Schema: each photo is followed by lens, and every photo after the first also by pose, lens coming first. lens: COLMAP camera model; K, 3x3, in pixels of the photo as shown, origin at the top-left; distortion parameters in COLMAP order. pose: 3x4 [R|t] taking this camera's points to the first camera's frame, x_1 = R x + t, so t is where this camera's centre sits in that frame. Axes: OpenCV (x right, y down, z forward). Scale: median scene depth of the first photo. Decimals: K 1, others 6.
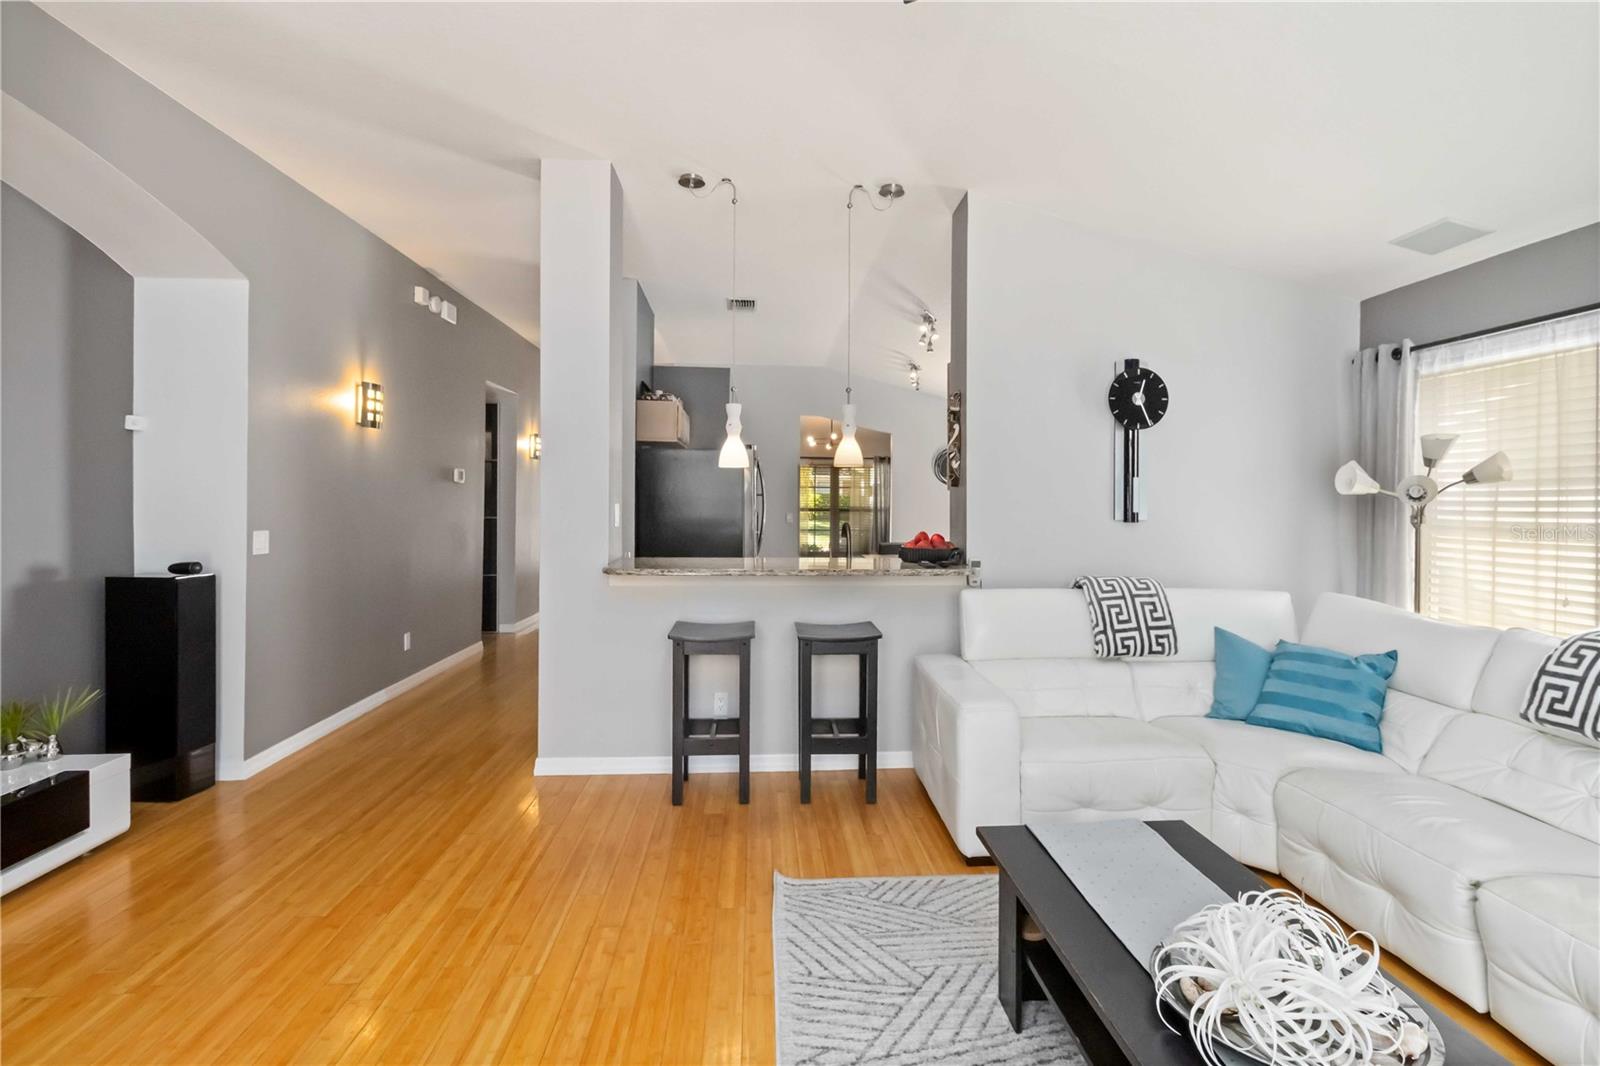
lens RADIAL K [[755.0, 0, 813.9], [0, 755.0, 501.0], [0, 0, 1]] dist [0.004611, -0.000702]
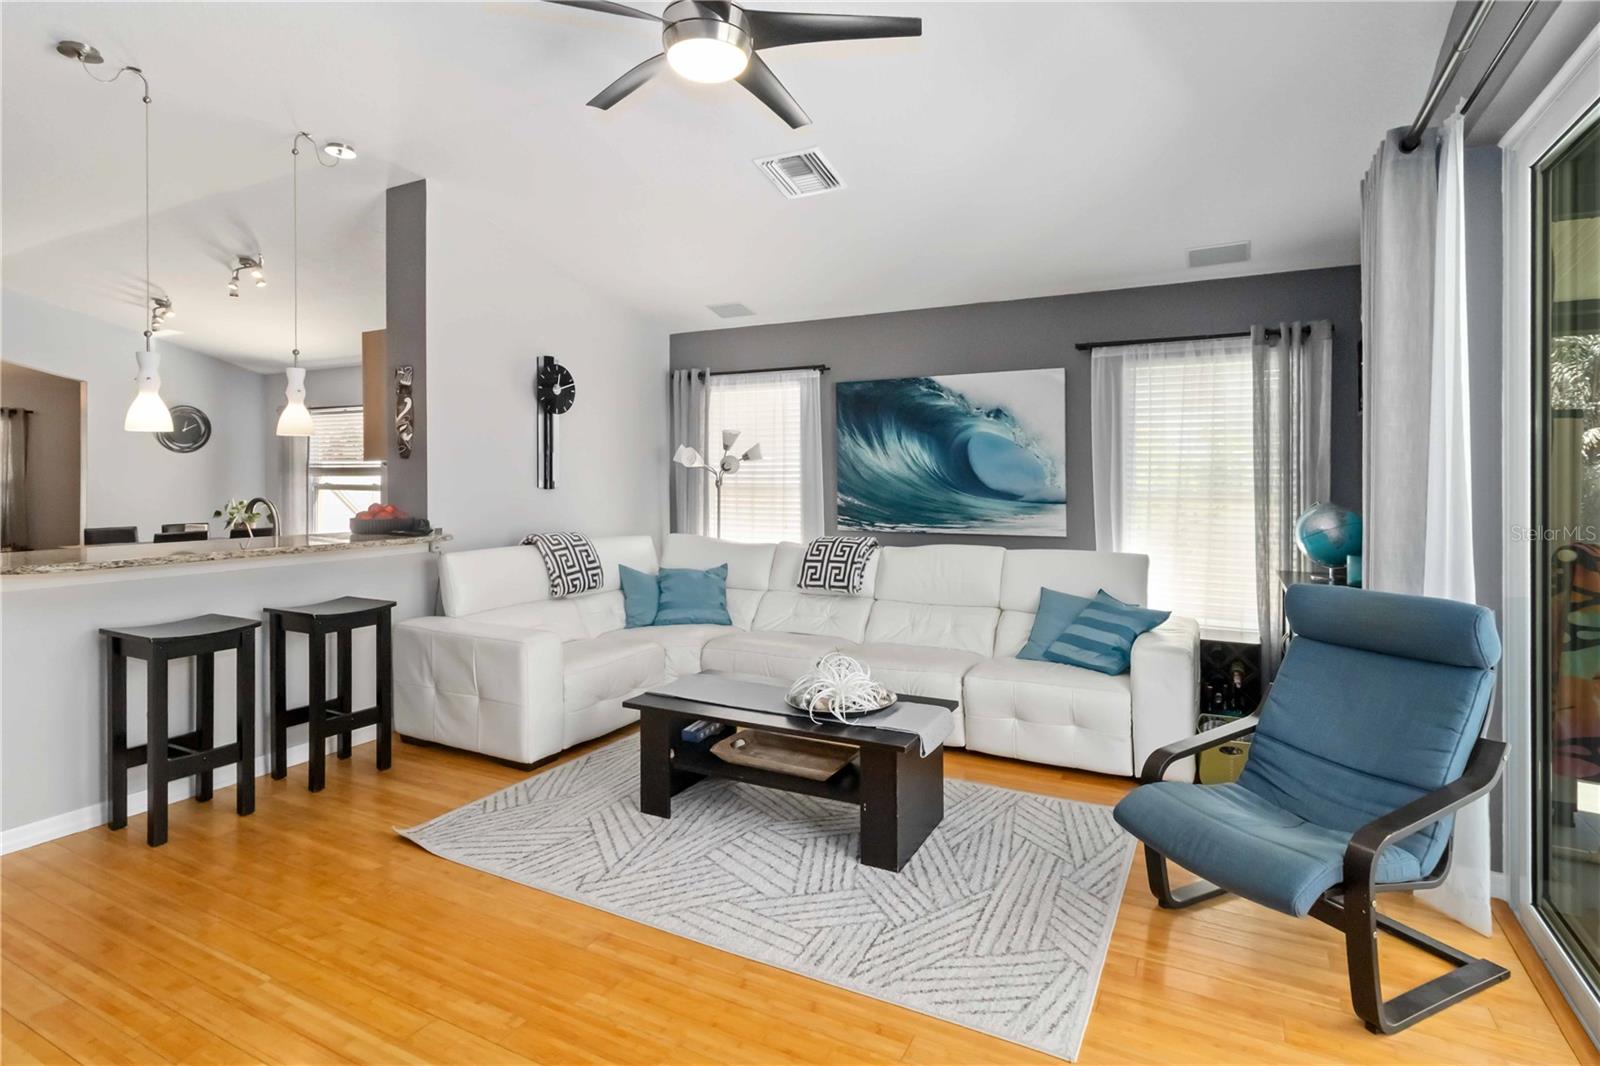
lens RADIAL K [[818.2, 0, 808.7], [0, 818.2, 468.5], [0, 0, 1]] dist [0.007852, -0.002212]
pose [[0.526426, 0.000733, 0.850221, -0.562359], [0.002443, 0.999994, -0.002375, -0.001208], [-0.850218, 0.003328, 0.526421, -0.066413]]
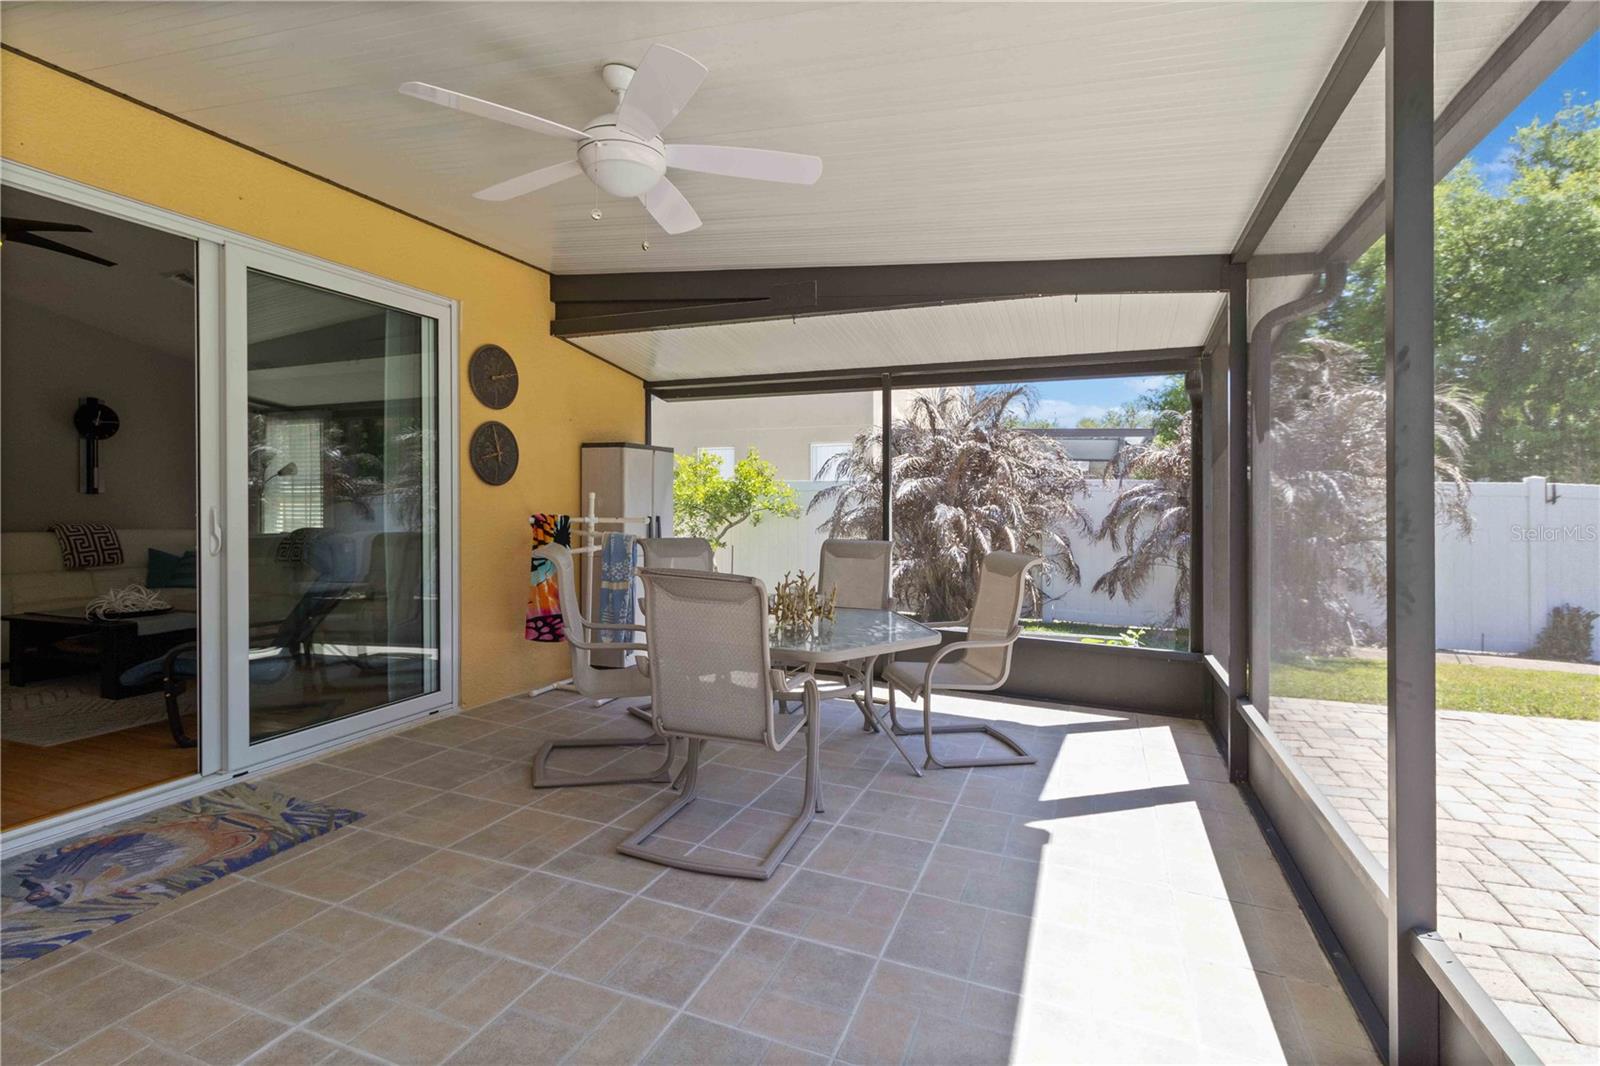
lens RADIAL K [[755.0, 0, 822.2], [0, 755.0, 505.1], [0, 0, 1]] dist [0.004611, -0.000702]
pose [[0.416228, -0.005742, 0.909242, -0.510789], [-0.000176, 0.999980, 0.006395, 0.048558], [-0.909260, -0.002821, 0.416219, -1.373884]]
